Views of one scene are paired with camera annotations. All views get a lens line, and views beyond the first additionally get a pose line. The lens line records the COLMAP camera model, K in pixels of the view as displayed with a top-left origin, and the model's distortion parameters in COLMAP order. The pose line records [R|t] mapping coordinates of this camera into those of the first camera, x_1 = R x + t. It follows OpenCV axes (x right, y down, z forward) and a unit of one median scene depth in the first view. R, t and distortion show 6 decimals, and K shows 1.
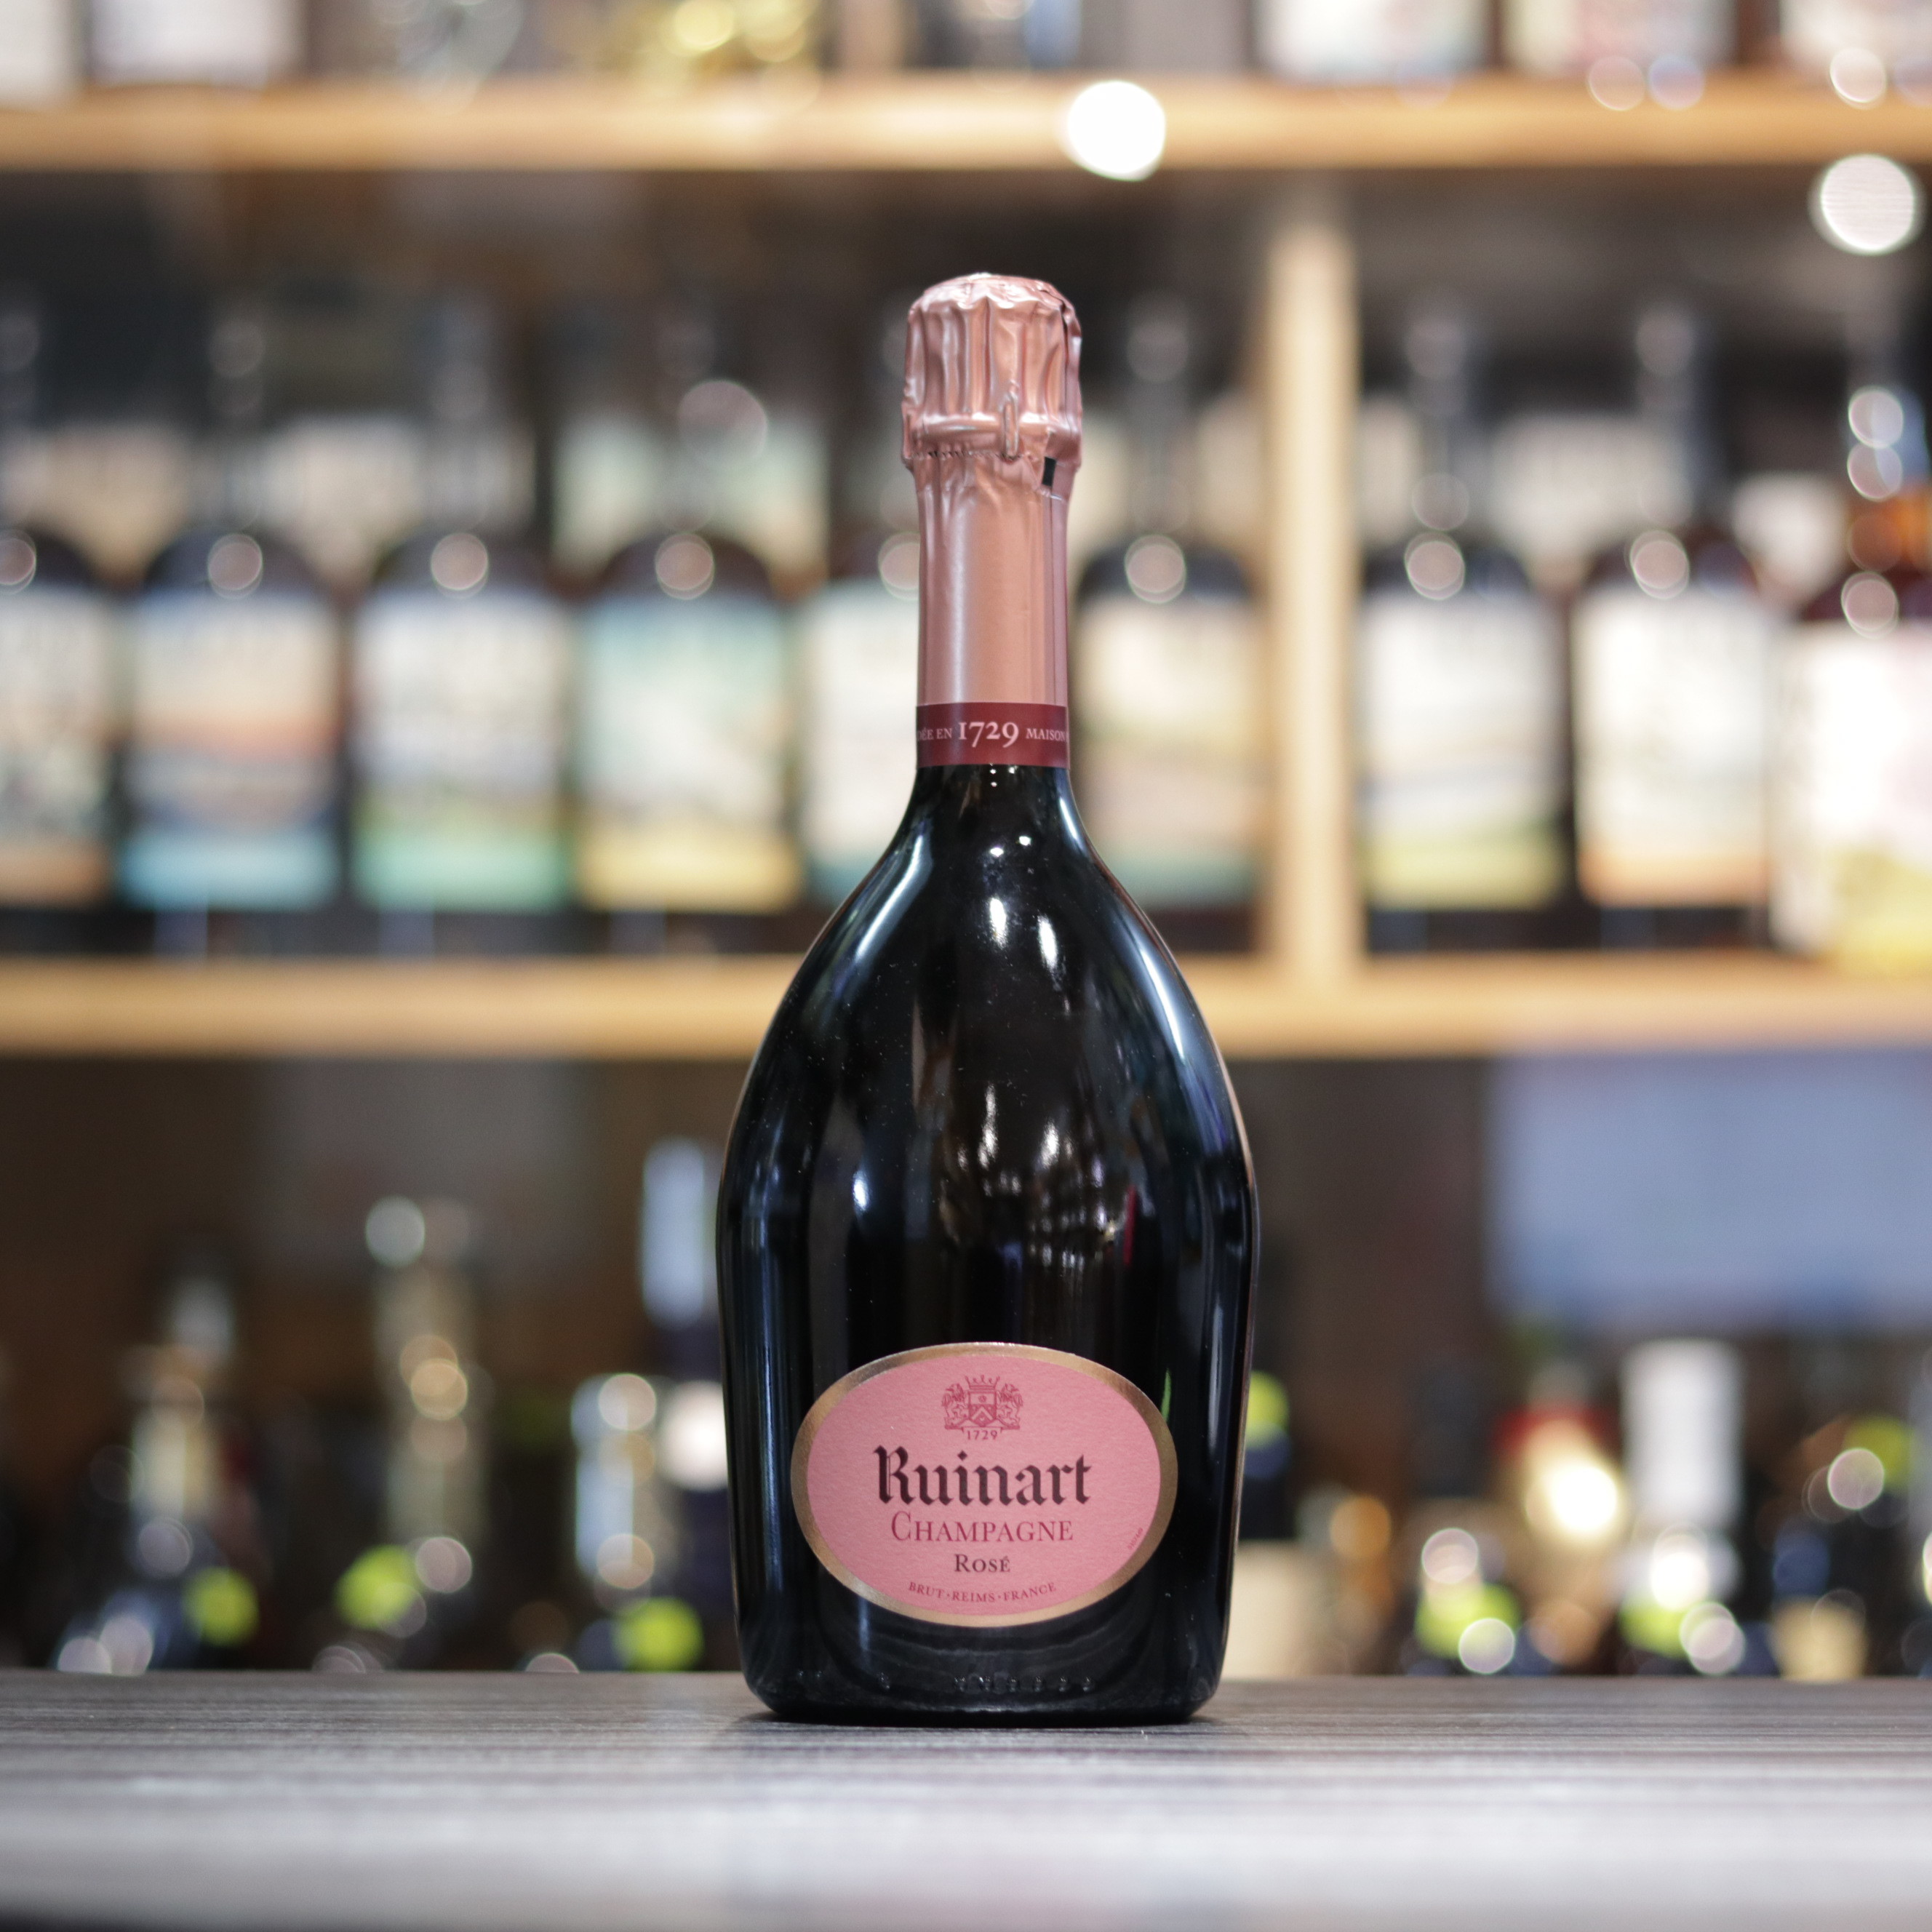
lens RADIAL K [[7147.3, 0, 966.0], [0, 7147.3, 966.0], [0, 0, 1]] dist [-0.058953, -0.912410]
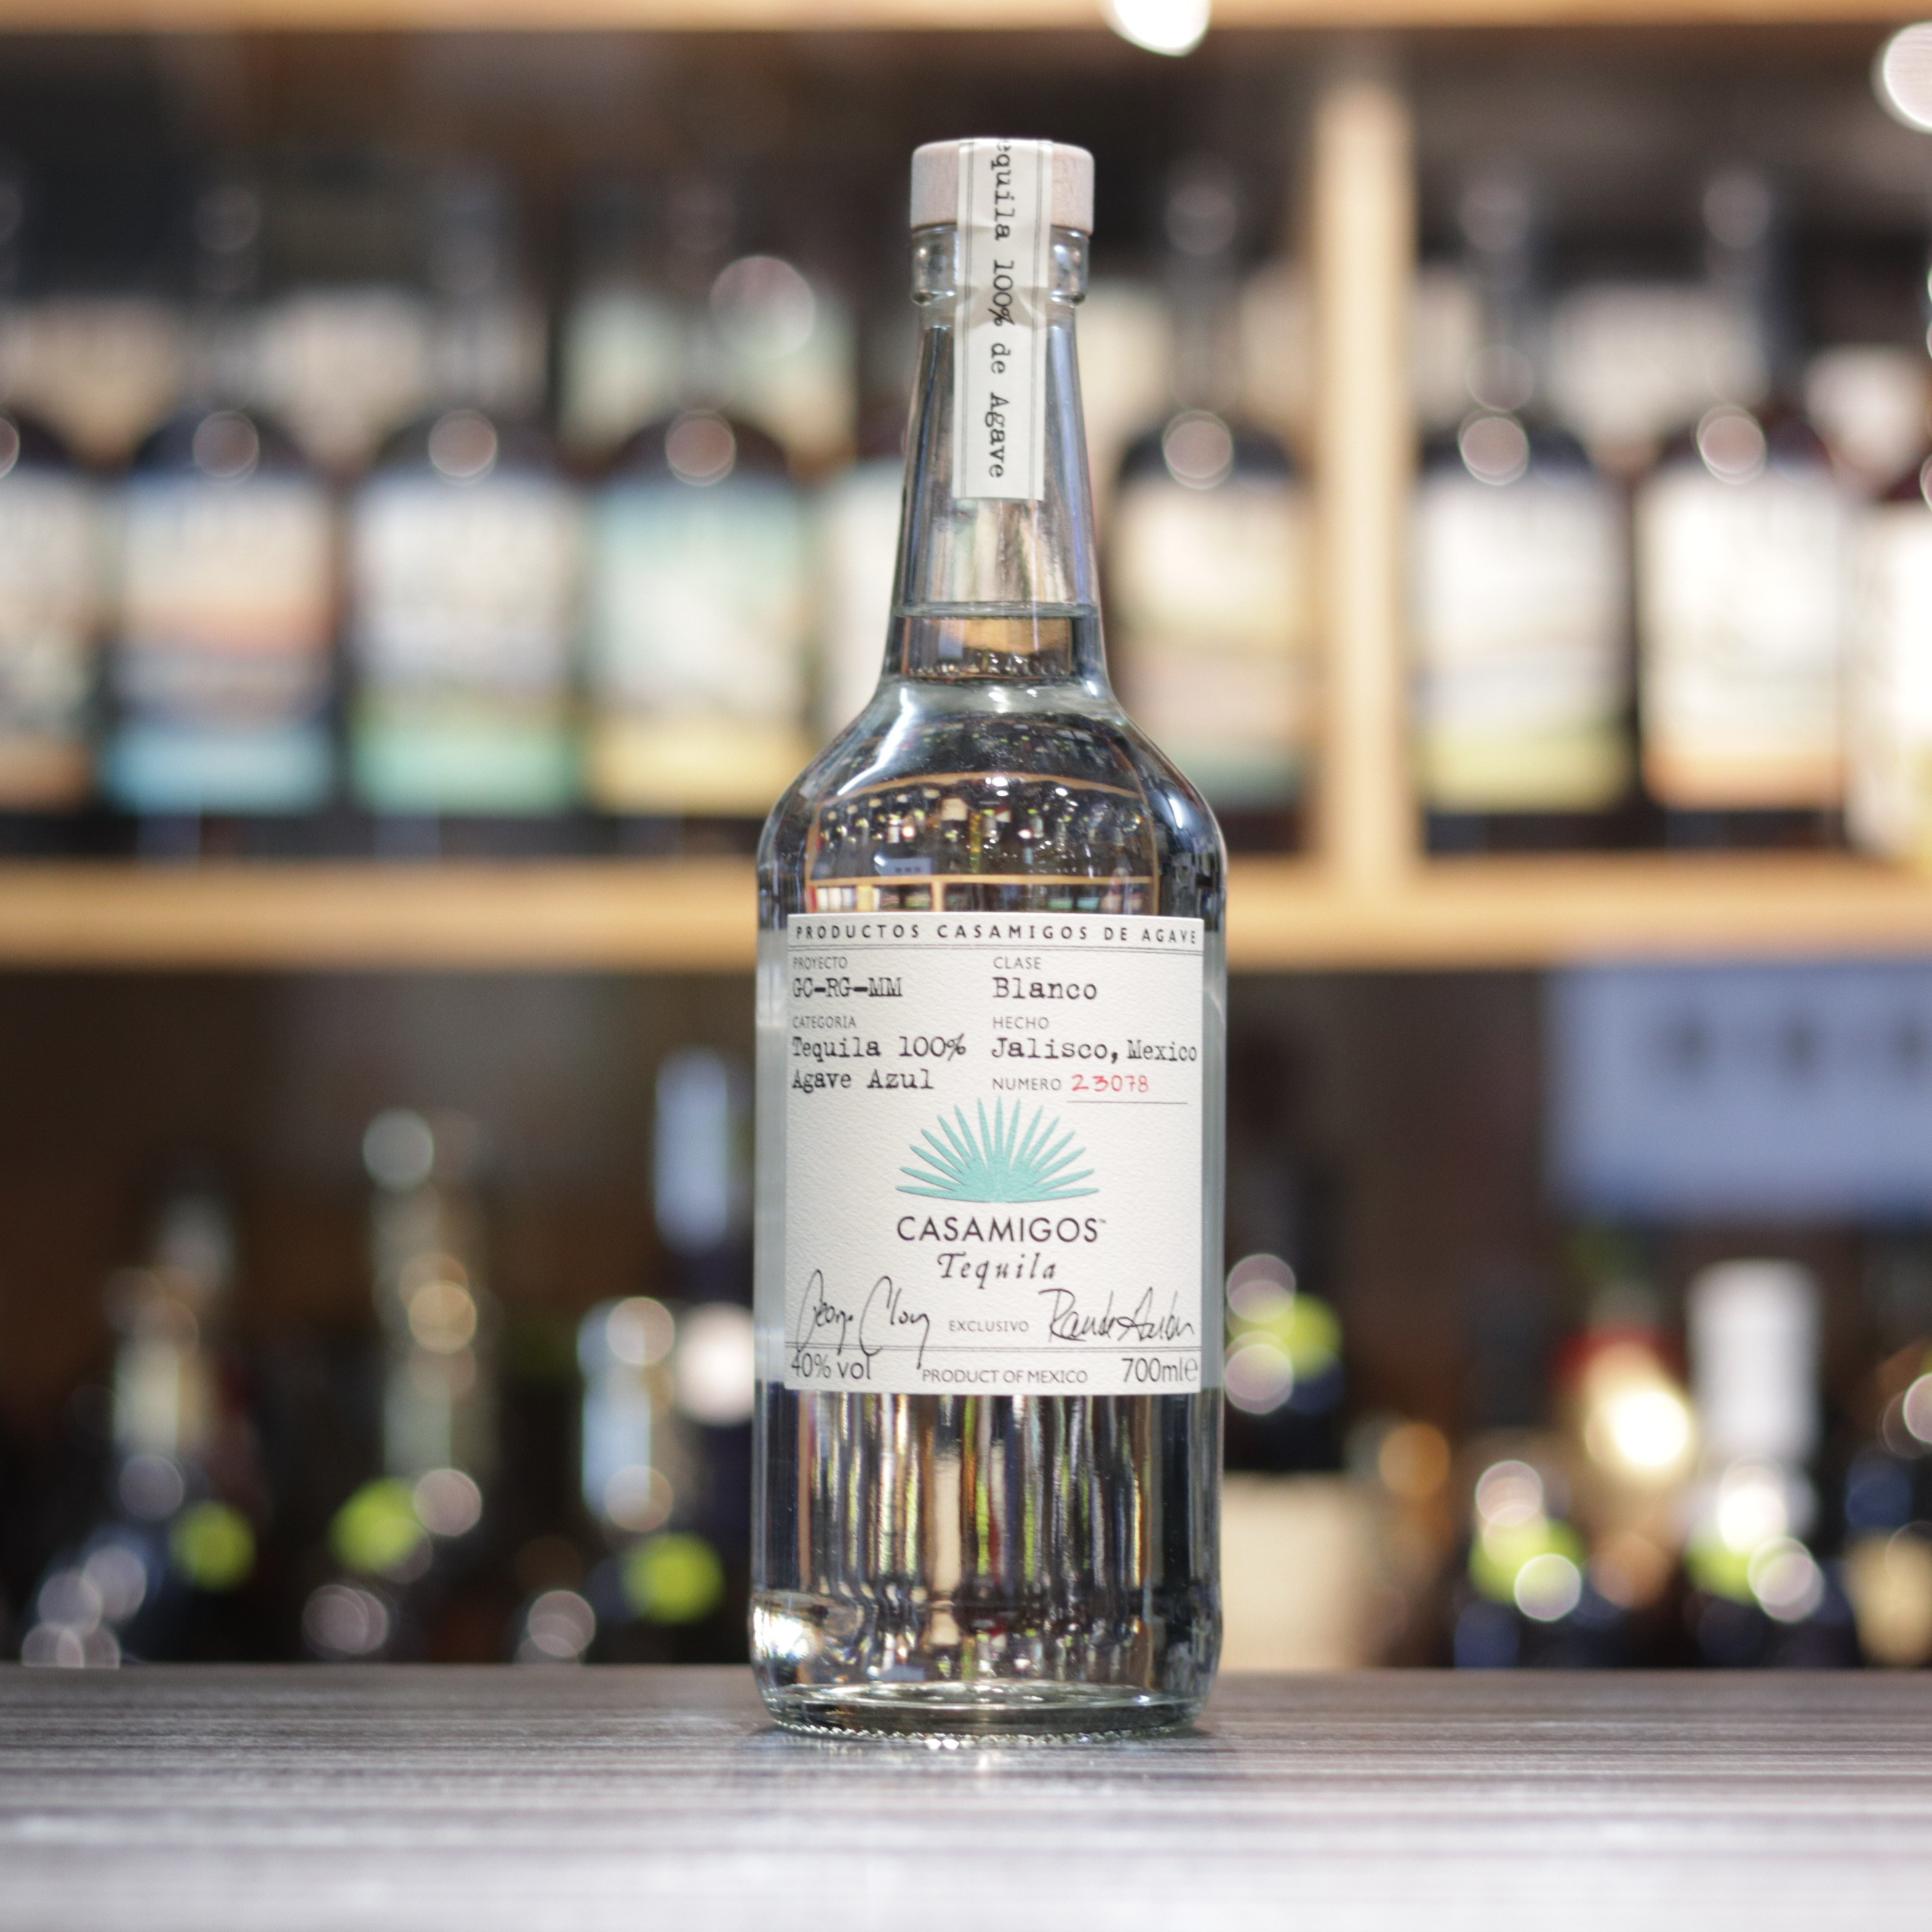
lens RADIAL K [[7147.3, 0, 966.0], [0, 7147.3, 966.0], [0, 0, 1]] dist [-0.058953, -0.912410]
pose [[0.999966, -0.000849, -0.008242, 0.003740], [0.000984, 0.999866, 0.016366, -0.002934], [0.008227, -0.016374, 0.999832, 0.055255]]
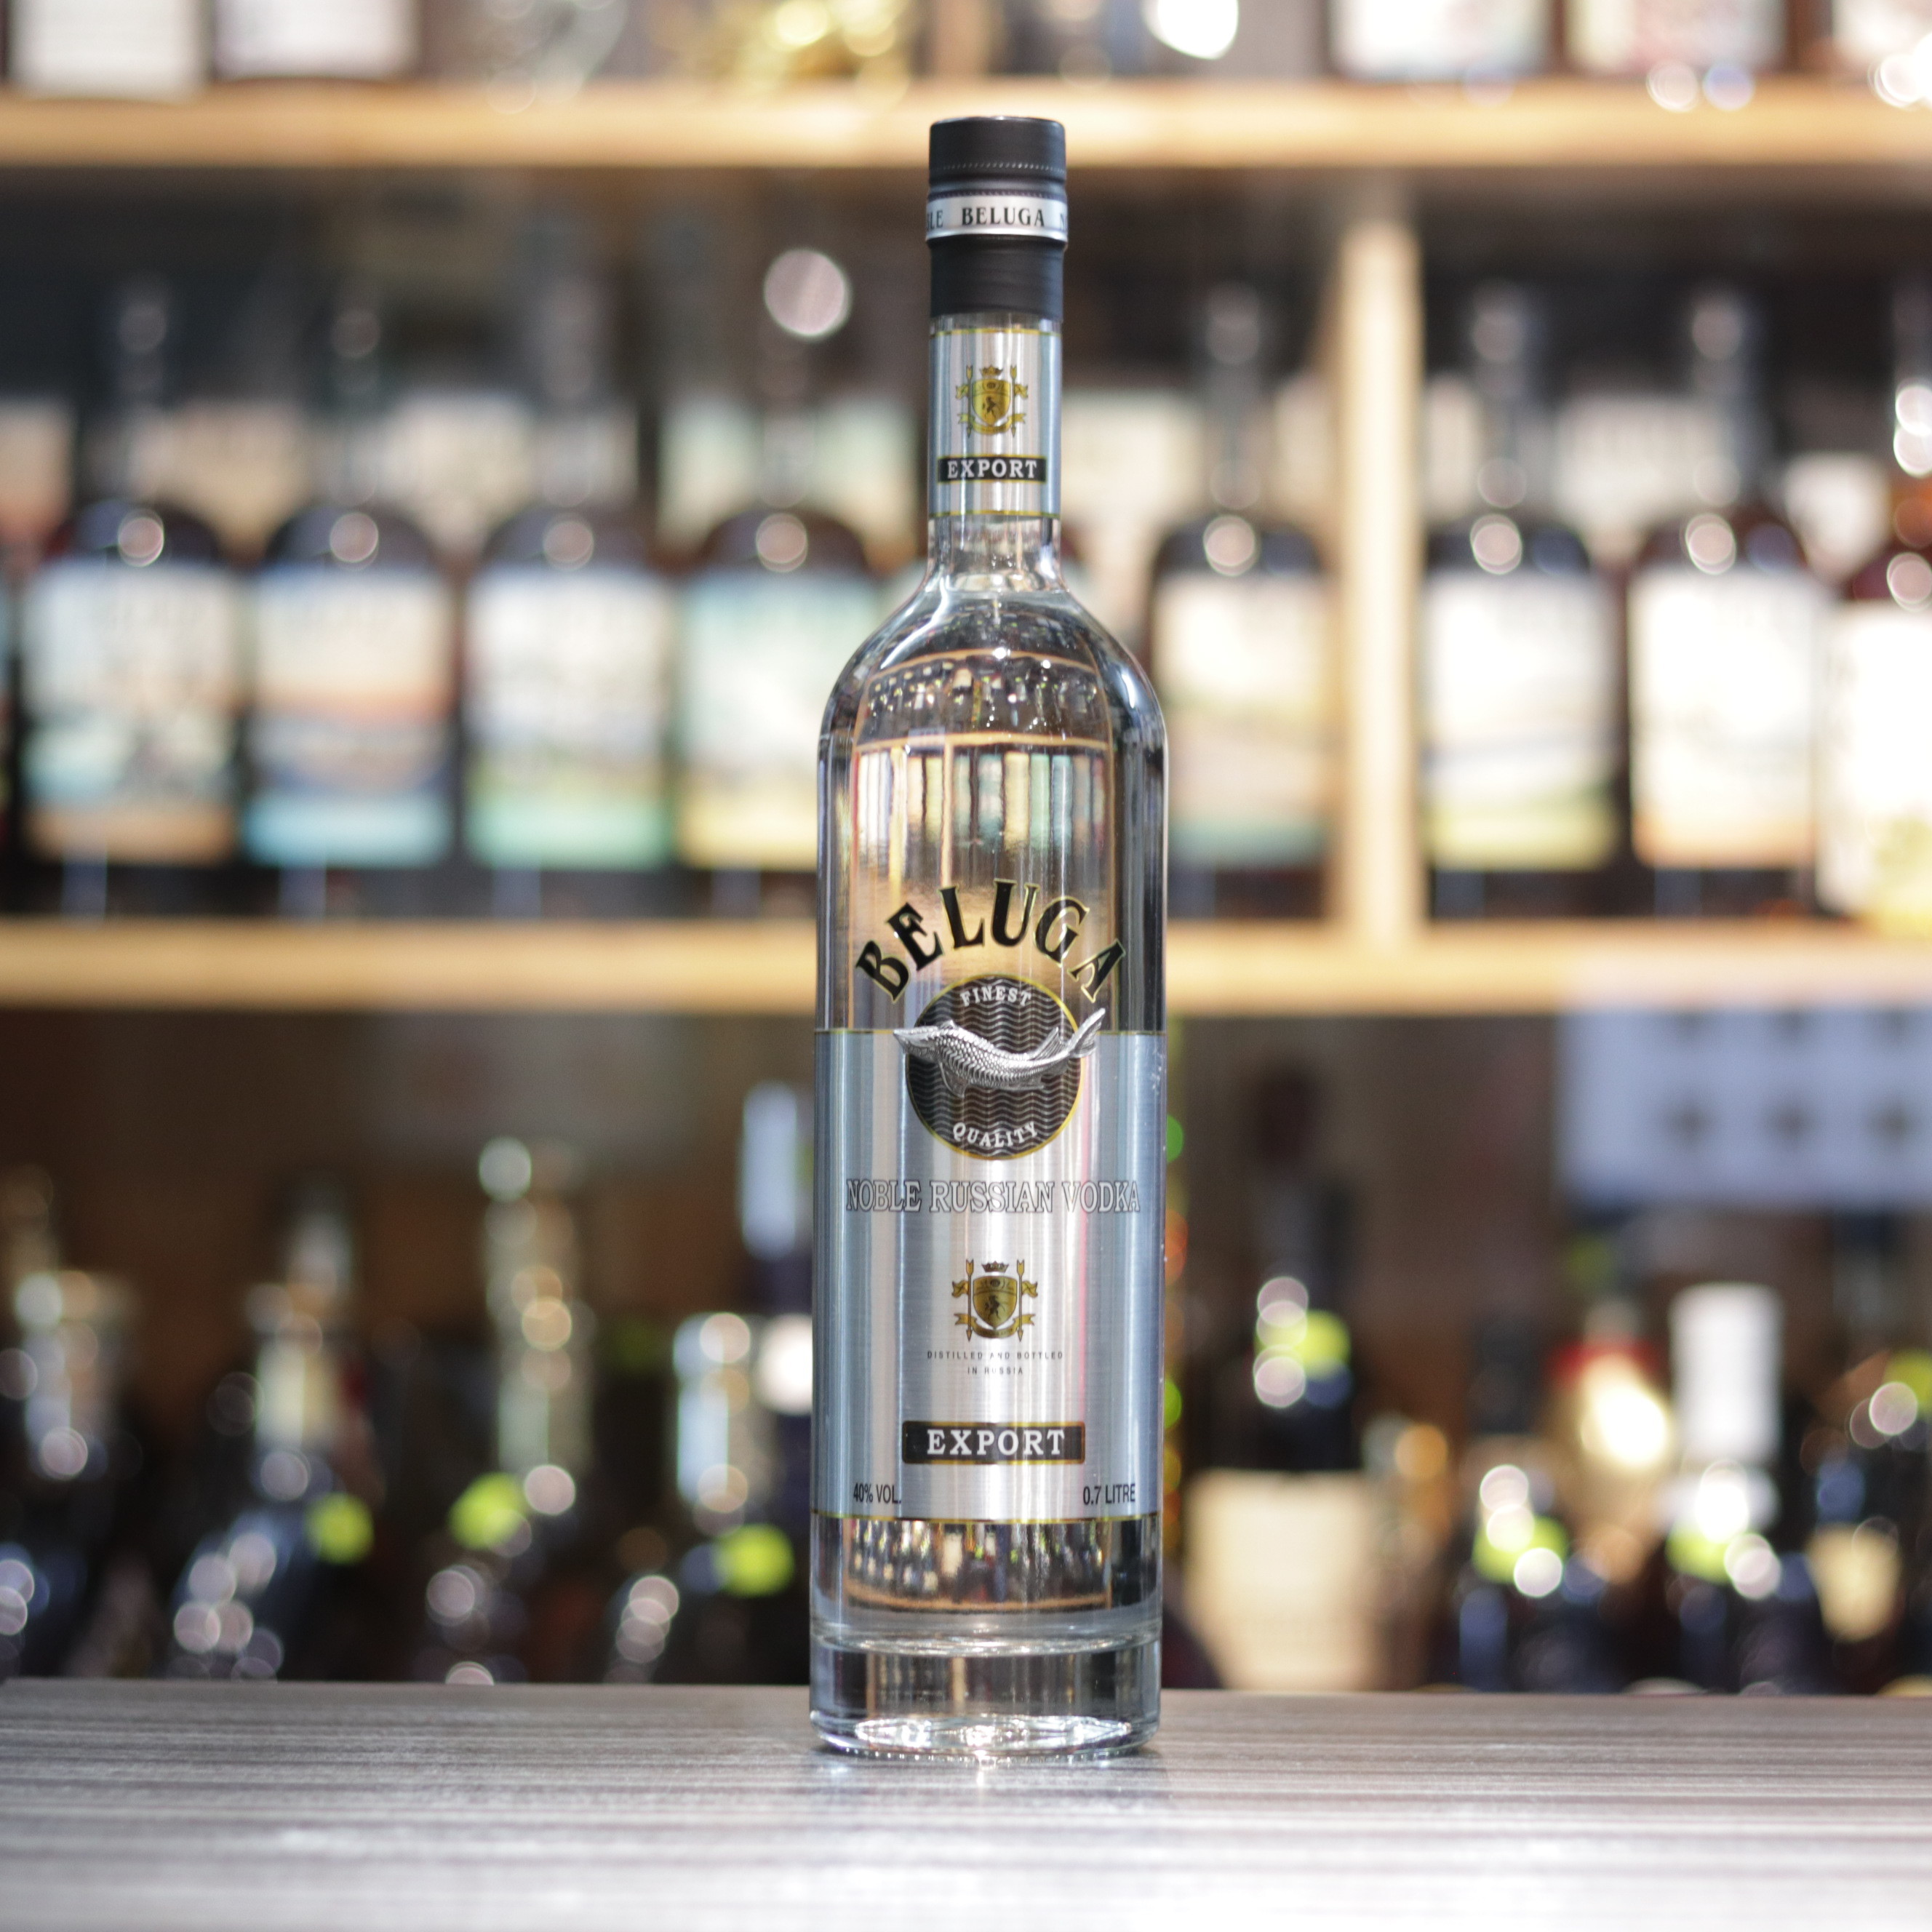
lens RADIAL K [[7147.3, 0, 966.0], [0, 7147.3, 966.0], [0, 0, 1]] dist [-0.058953, -0.912410]
pose [[0.999894, 0.003950, -0.014045, 0.002914], [-0.003532, 0.999553, 0.029699, -0.026177], [0.014156, -0.029647, 0.999460, -0.054493]]
